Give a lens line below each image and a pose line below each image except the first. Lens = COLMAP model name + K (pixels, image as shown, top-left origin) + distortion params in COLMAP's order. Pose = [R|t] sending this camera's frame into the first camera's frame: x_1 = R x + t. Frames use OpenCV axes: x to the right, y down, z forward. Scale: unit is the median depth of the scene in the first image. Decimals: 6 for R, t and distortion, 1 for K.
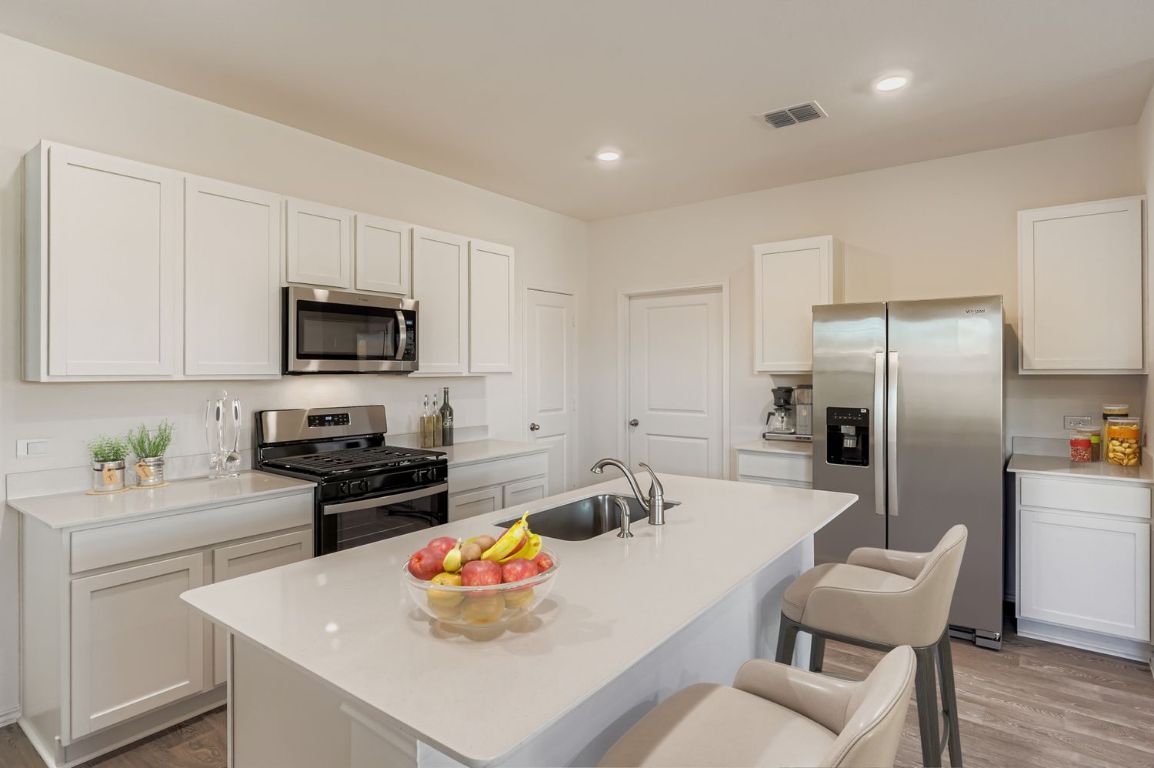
lens RADIAL K [[606.6, 0, 578.5], [0, 606.6, 375.4], [0, 0, 1]] dist [-0.006750, 0.000334]
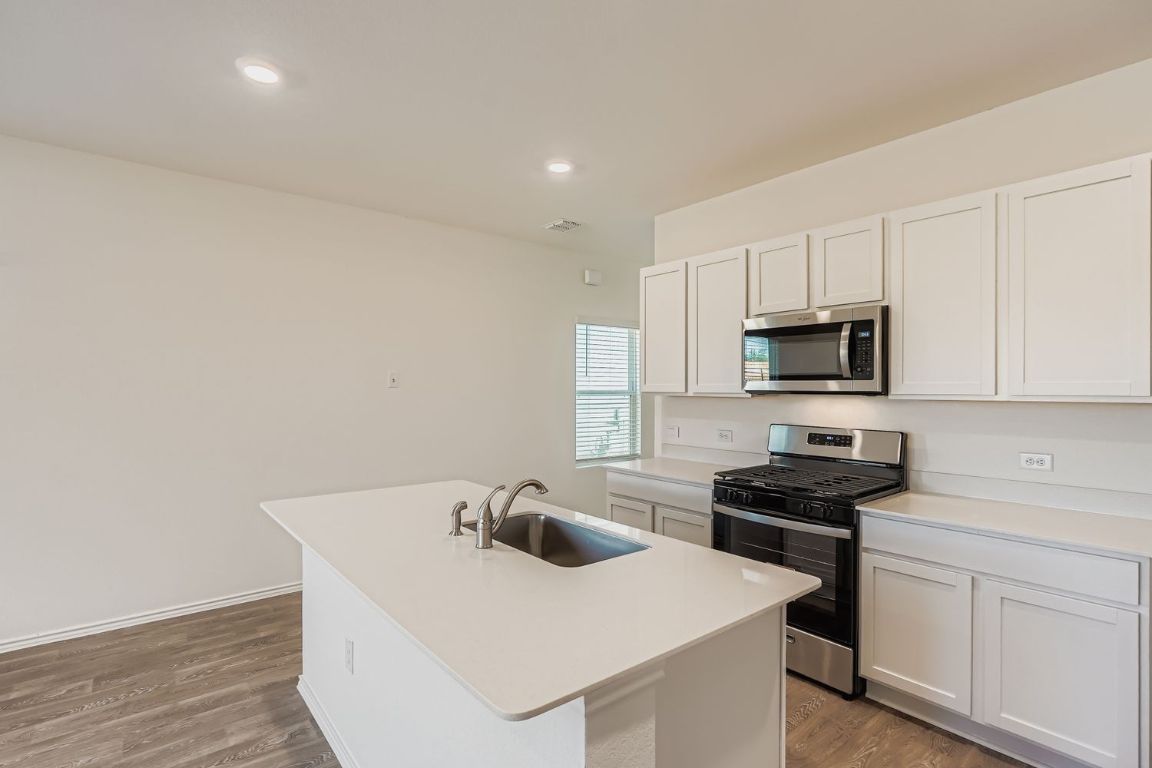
lens RADIAL K [[560.2, 0, 572.4], [0, 560.2, 383.9], [0, 0, 1]] dist [0.015926, 0.000134]
pose [[-0.242204, -0.009670, -0.970177, 1.501292], [-0.012084, 0.999903, -0.006949, -0.018186], [0.970150, 0.010040, -0.242297, 2.051739]]
